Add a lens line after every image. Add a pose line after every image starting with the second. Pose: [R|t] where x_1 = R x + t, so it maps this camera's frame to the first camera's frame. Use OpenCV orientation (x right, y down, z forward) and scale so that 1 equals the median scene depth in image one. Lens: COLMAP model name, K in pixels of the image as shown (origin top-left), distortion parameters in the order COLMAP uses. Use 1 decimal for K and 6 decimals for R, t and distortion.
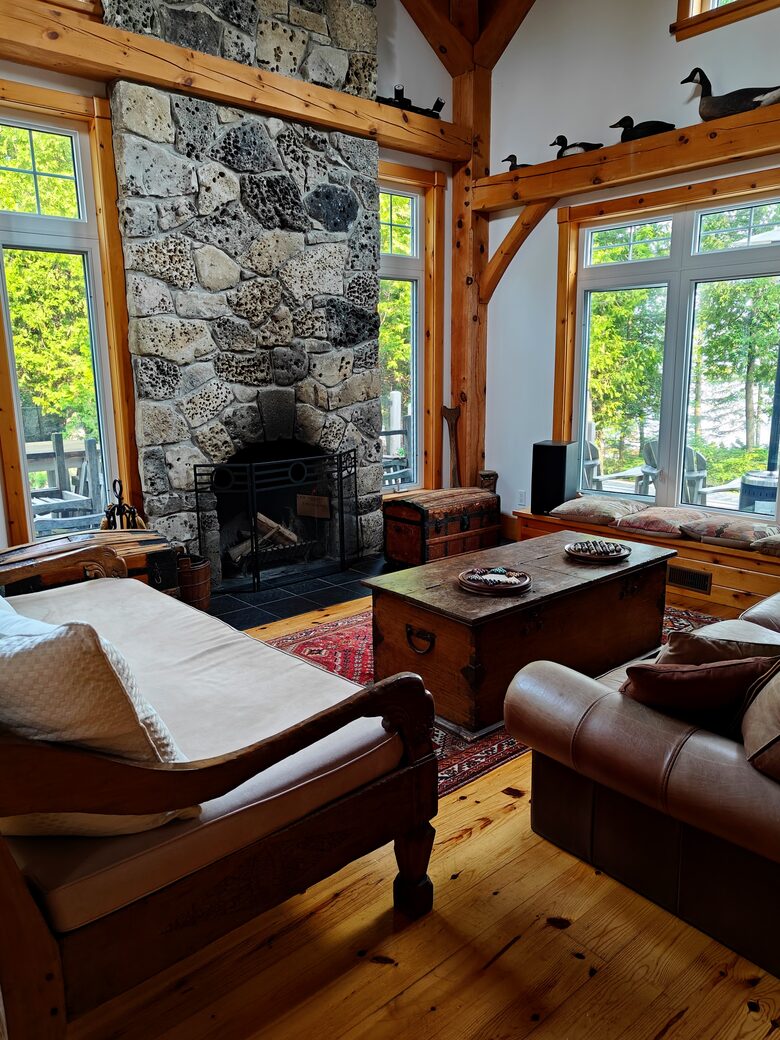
lens RADIAL K [[767.6, 0, 412.2], [0, 767.6, 532.4], [0, 0, 1]] dist [0.001077, 0.006051]
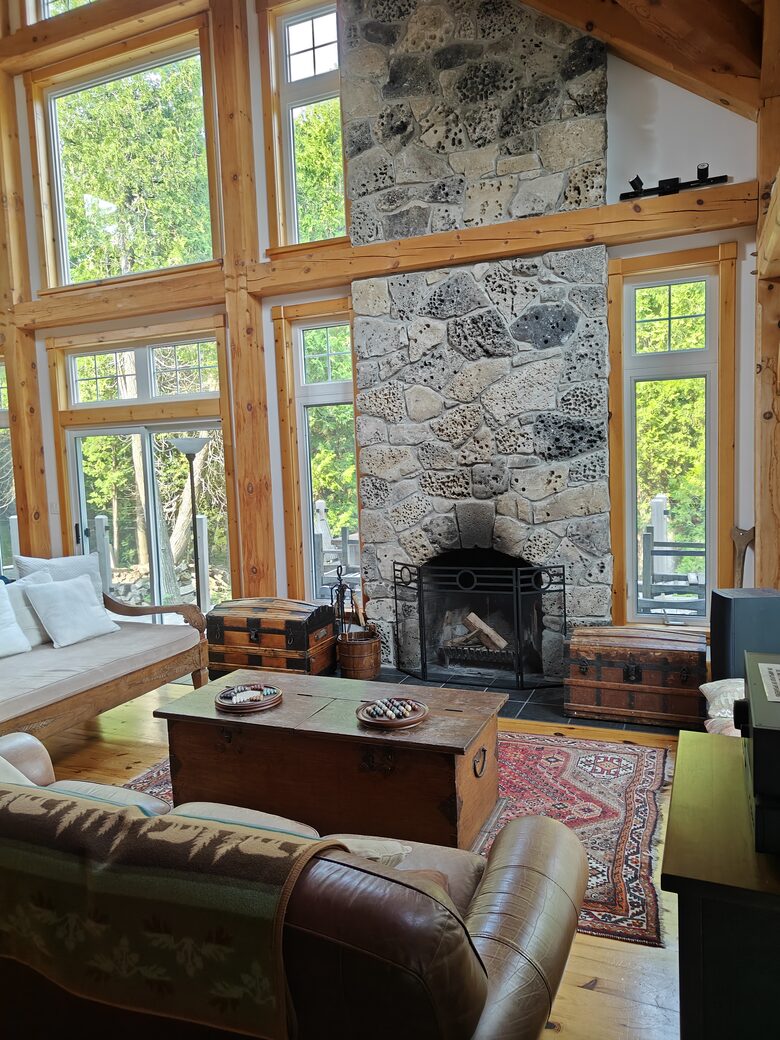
lens RADIAL K [[743.2, 0, 390.4], [0, 743.2, 528.1], [0, 0, 1]] dist [0.003515, -0.004540]
pose [[0.409348, 0.074927, -0.909296, 0.782897], [-0.164146, 0.986408, 0.007385, -0.148492], [0.897491, 0.146235, 0.416084, 0.494357]]
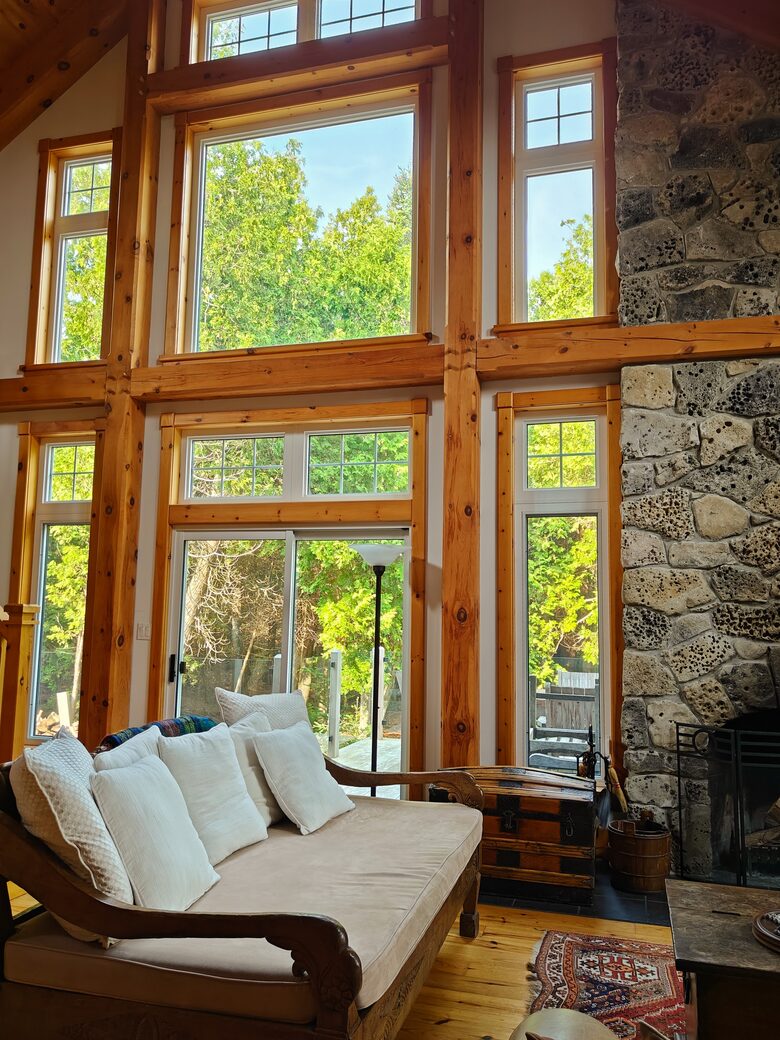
lens RADIAL K [[811.3, 0, 390.0], [0, 811.3, 520.0], [0, 0, 1]] dist [0.008844, 0.002431]
pose [[0.514553, -0.087276, -0.853005, 0.385369], [-0.207648, 0.952513, -0.222715, -0.031482], [0.831936, 0.291724, 0.471996, 0.188267]]
